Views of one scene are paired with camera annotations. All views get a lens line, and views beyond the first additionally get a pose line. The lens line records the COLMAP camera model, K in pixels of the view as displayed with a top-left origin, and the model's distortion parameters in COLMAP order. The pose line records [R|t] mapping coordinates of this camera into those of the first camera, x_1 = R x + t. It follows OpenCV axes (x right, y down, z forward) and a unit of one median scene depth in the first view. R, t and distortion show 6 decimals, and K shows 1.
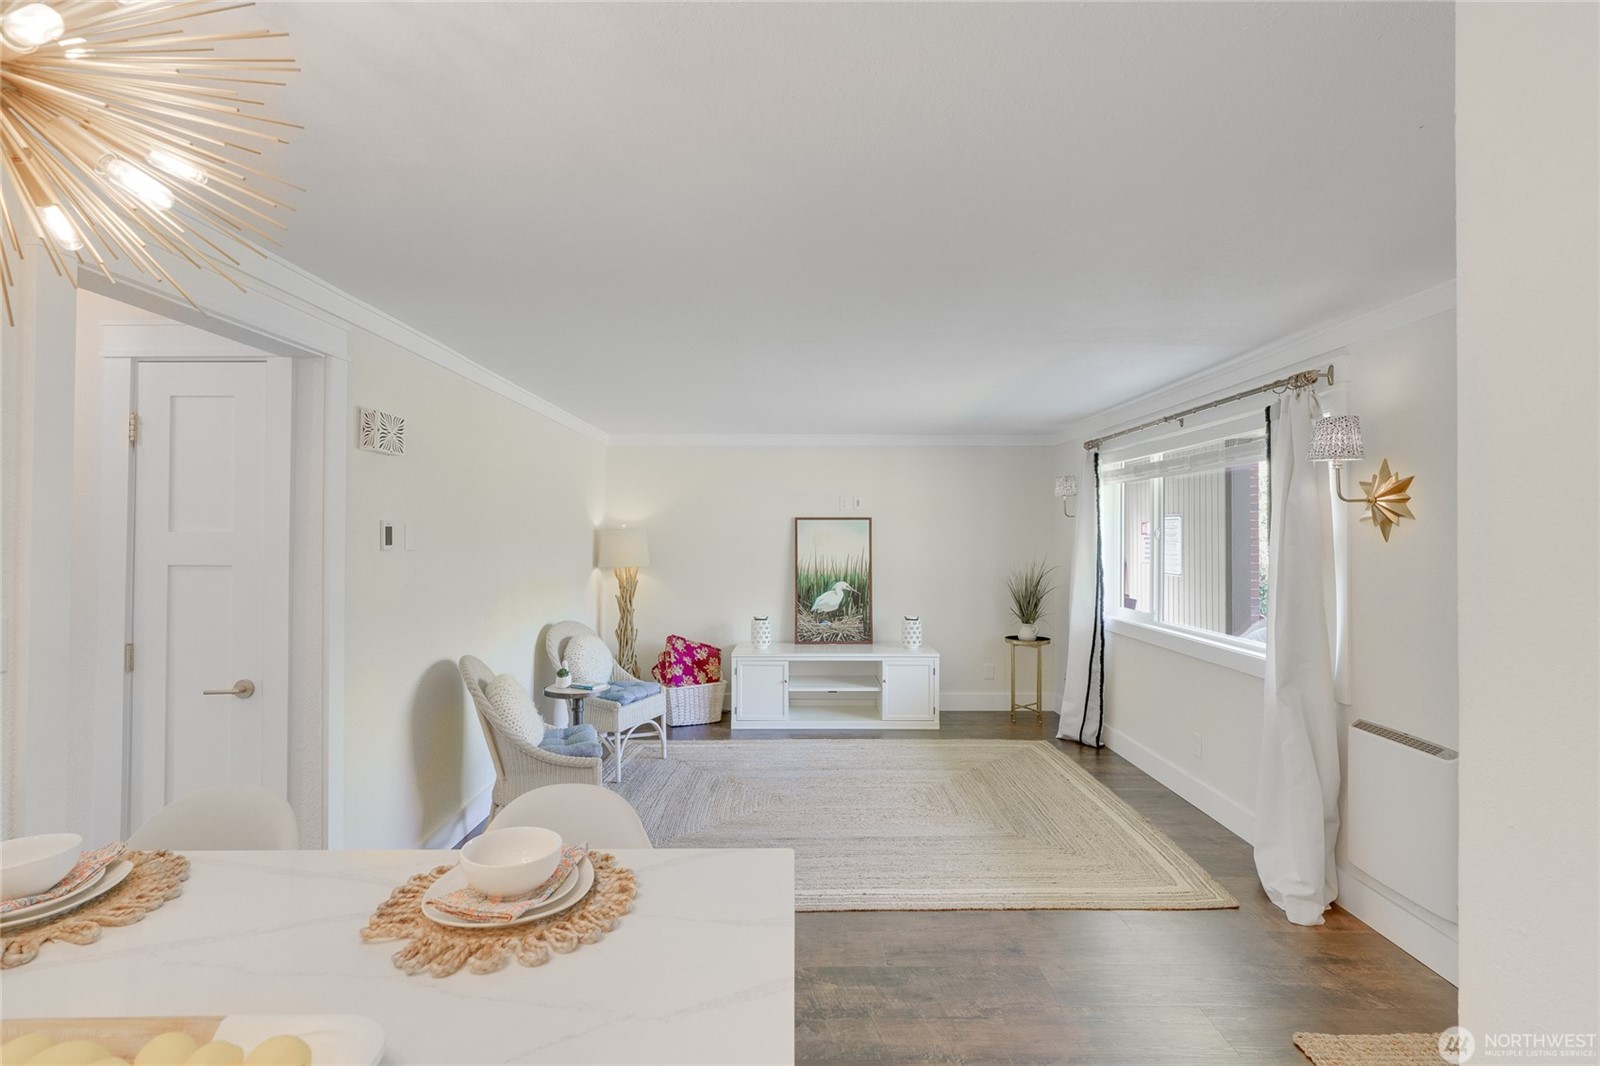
lens RADIAL K [[768.7, 0, 809.2], [0, 768.7, 528.1], [0, 0, 1]] dist [-0.002915, 0.000003]
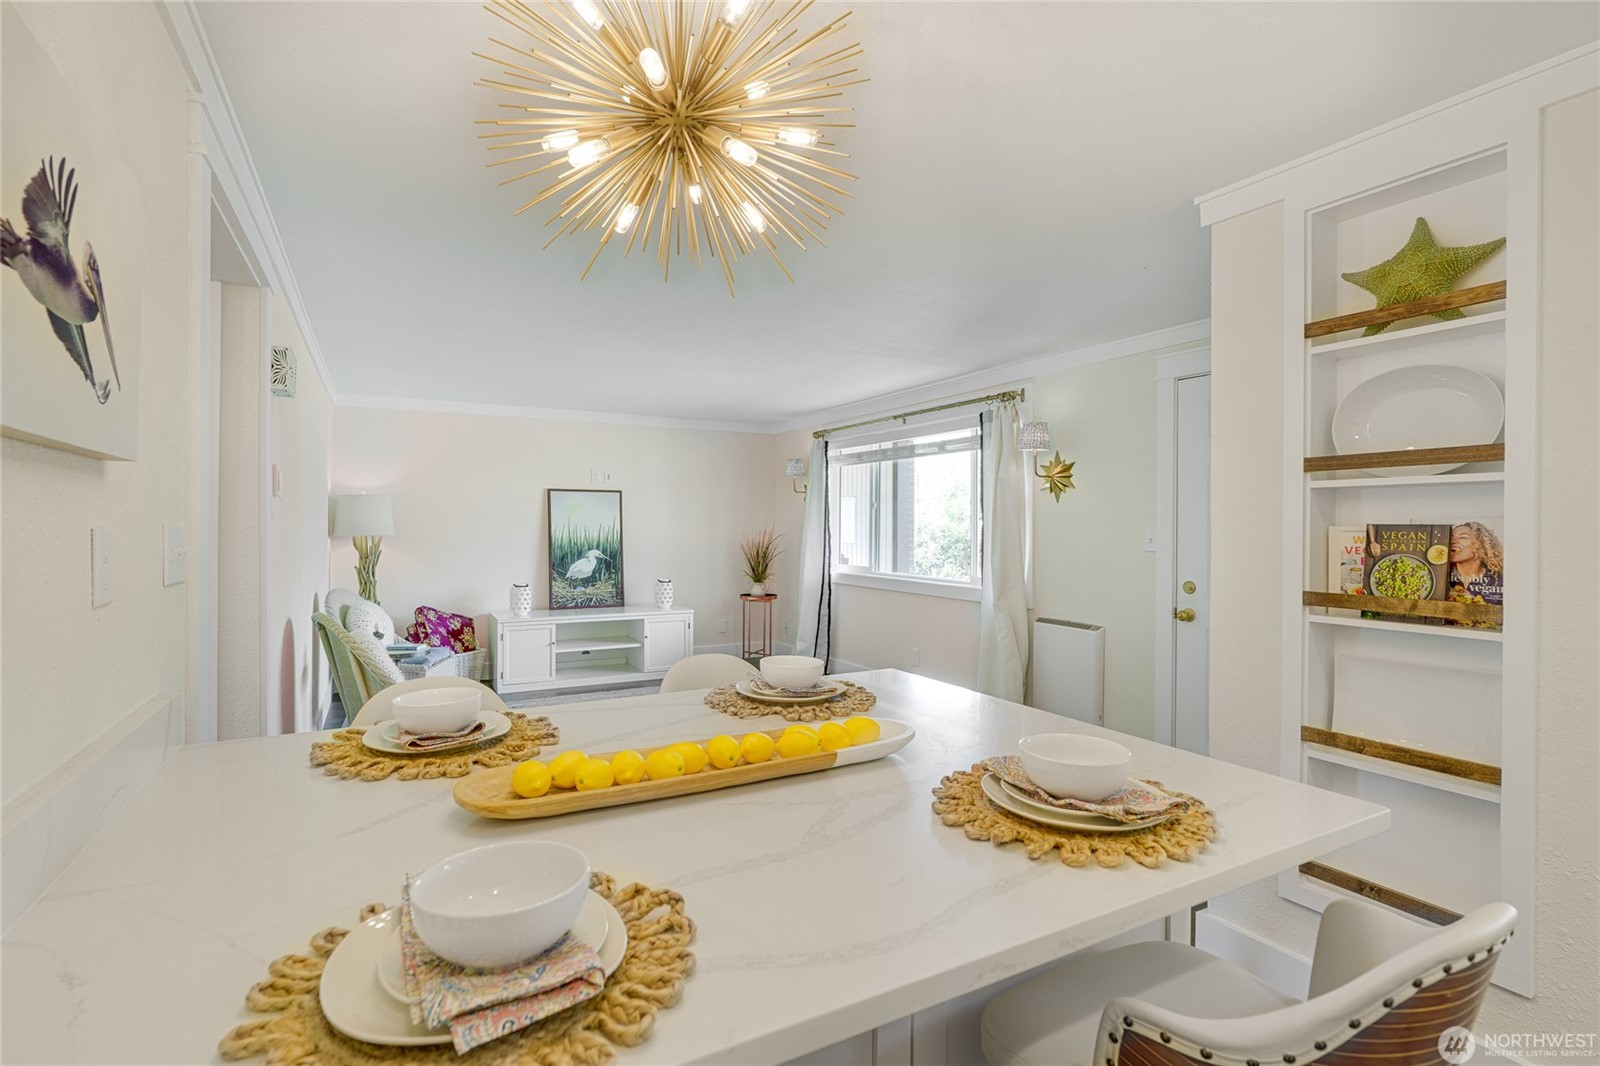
lens RADIAL K [[760.2, 0, 796.5], [0, 760.2, 528.4], [0, 0, 1]] dist [-0.019493, 0.012052]
pose [[0.883995, 0.002610, 0.467488, -0.222128], [-0.009115, 0.999891, 0.011653, 0.027600], [-0.467407, -0.014562, 0.883922, -0.066651]]
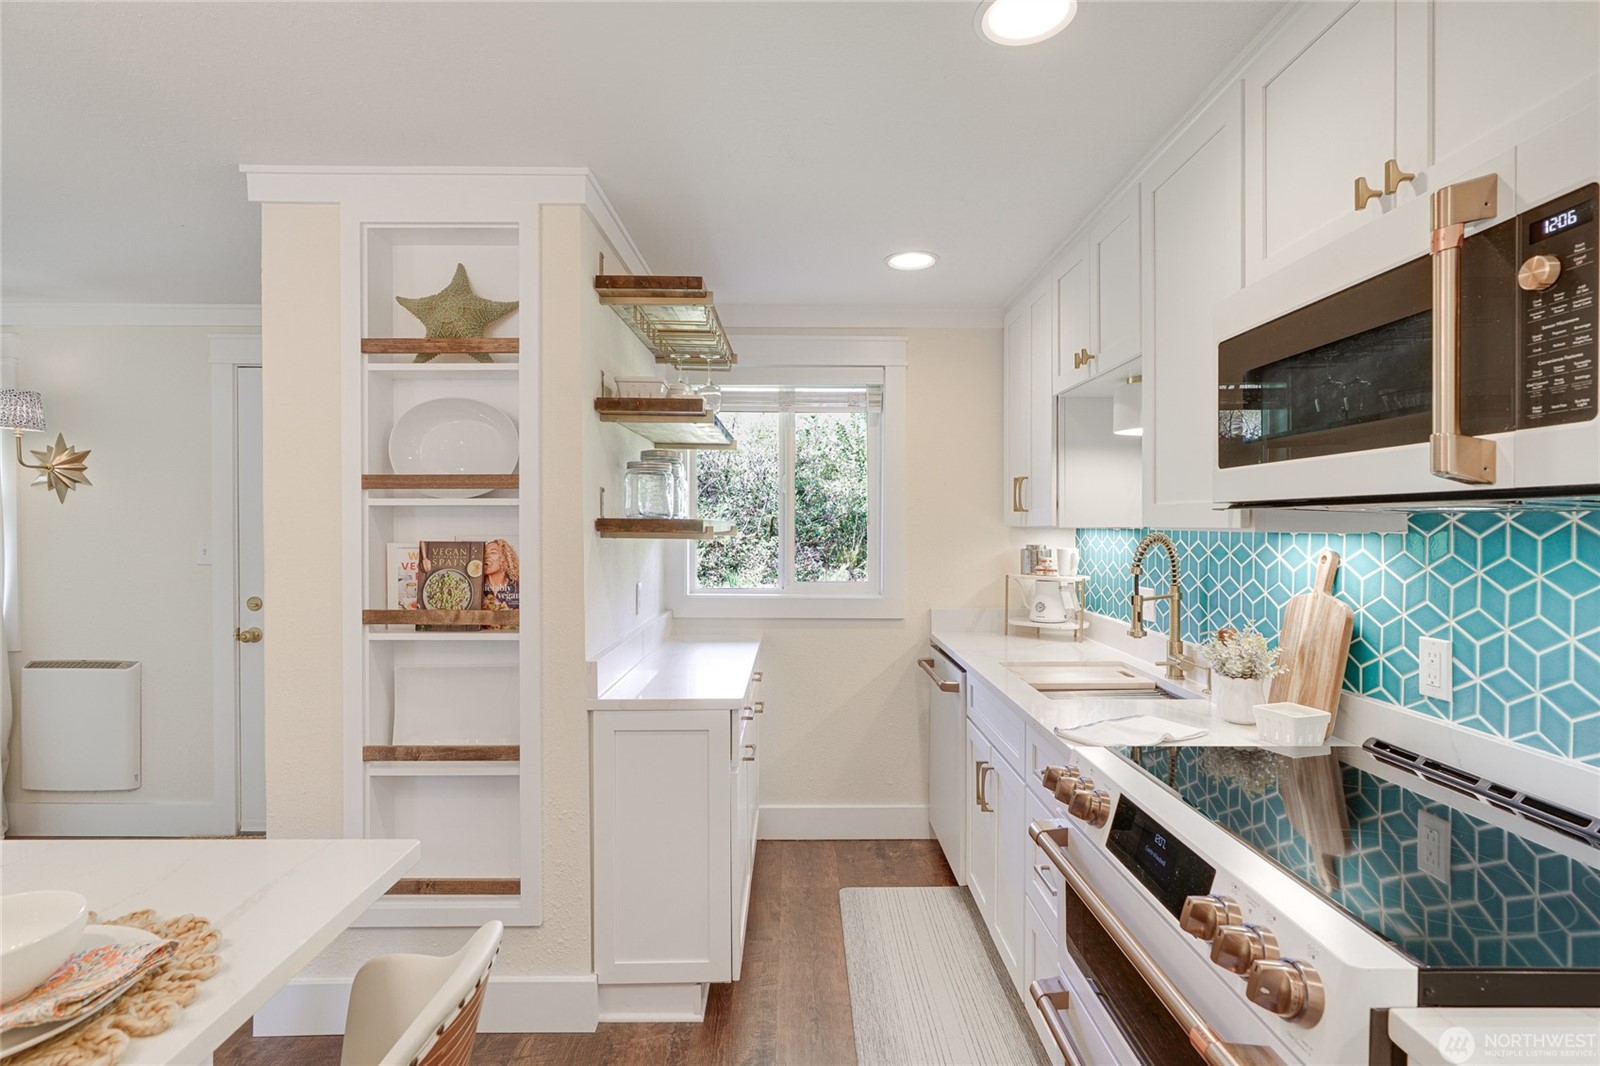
lens RADIAL K [[760.2, 0, 796.5], [0, 760.2, 528.4], [0, 0, 1]] dist [-0.019493, 0.012052]
pose [[0.006443, -0.011402, 0.999914, -0.193867], [-0.009586, 0.999888, 0.011463, 0.015354], [-0.999933, -0.009659, 0.006333, -0.067111]]
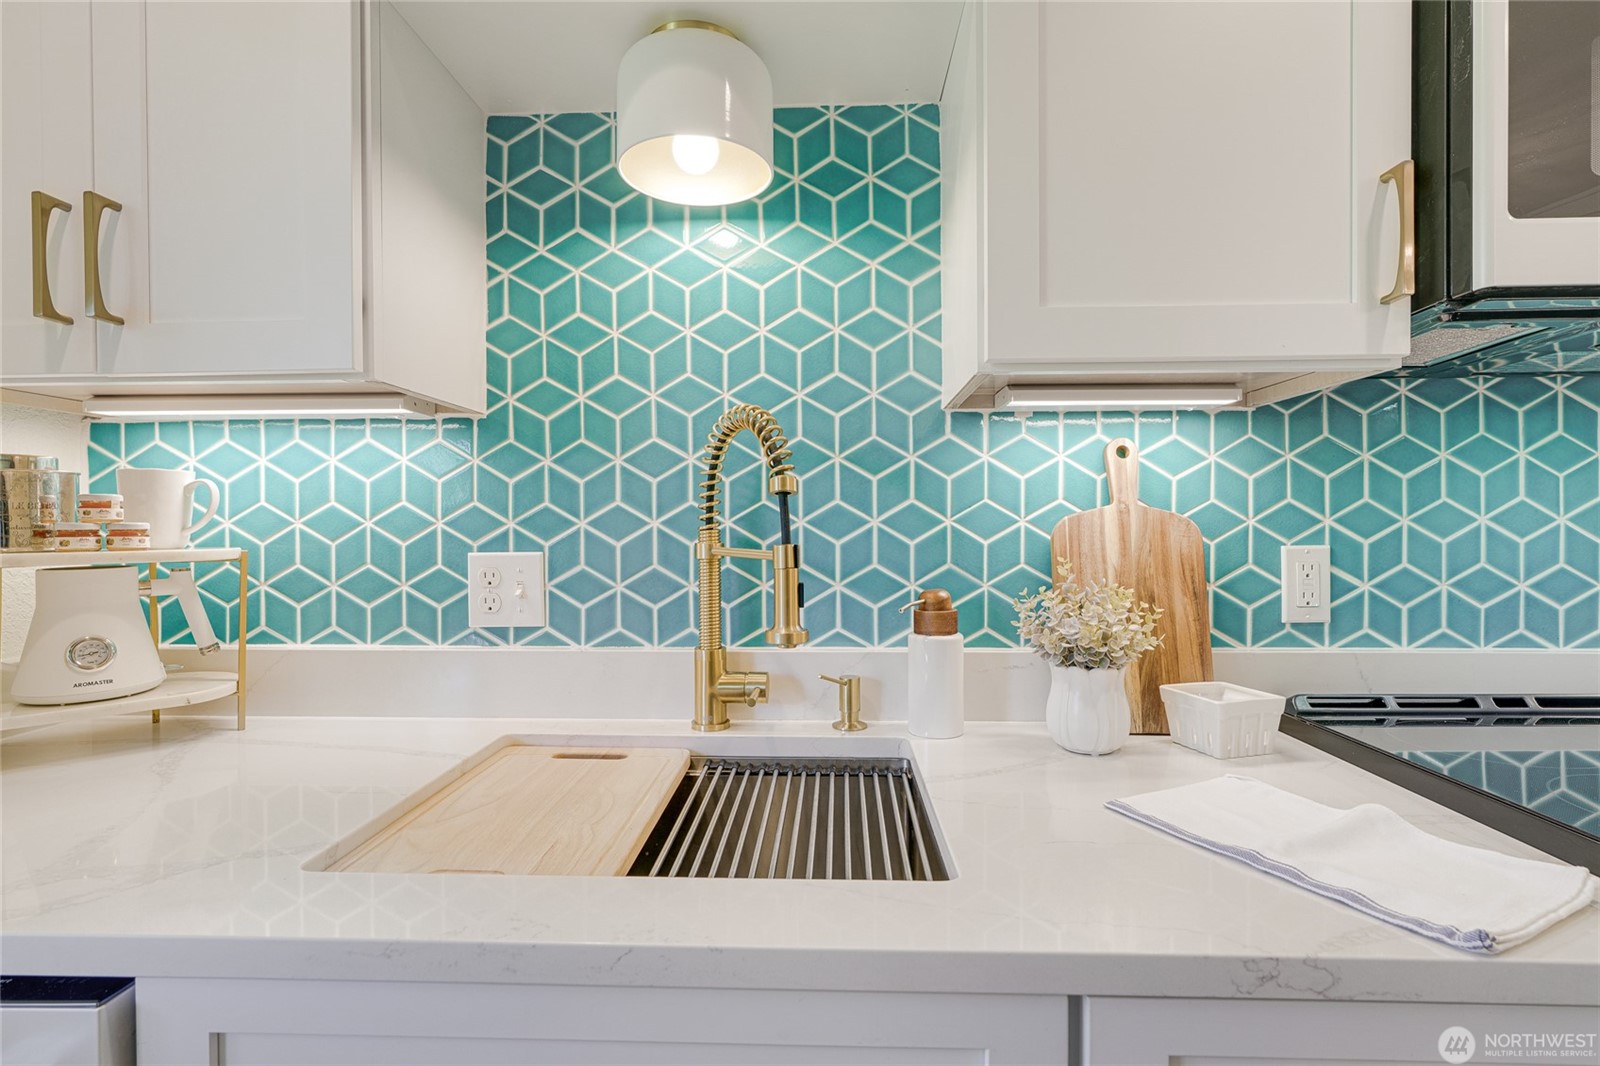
lens RADIAL K [[779.4, 0, 800.0], [0, 779.4, 533.0], [0, 0, 1]] dist [-0.000822, 0.000064]
pose [[-0.999139, 0.001446, 0.041468, 0.170288], [0.001448, 0.999999, 0.000030, 0.048598], [-0.041468, 0.000090, -0.999140, -0.073401]]
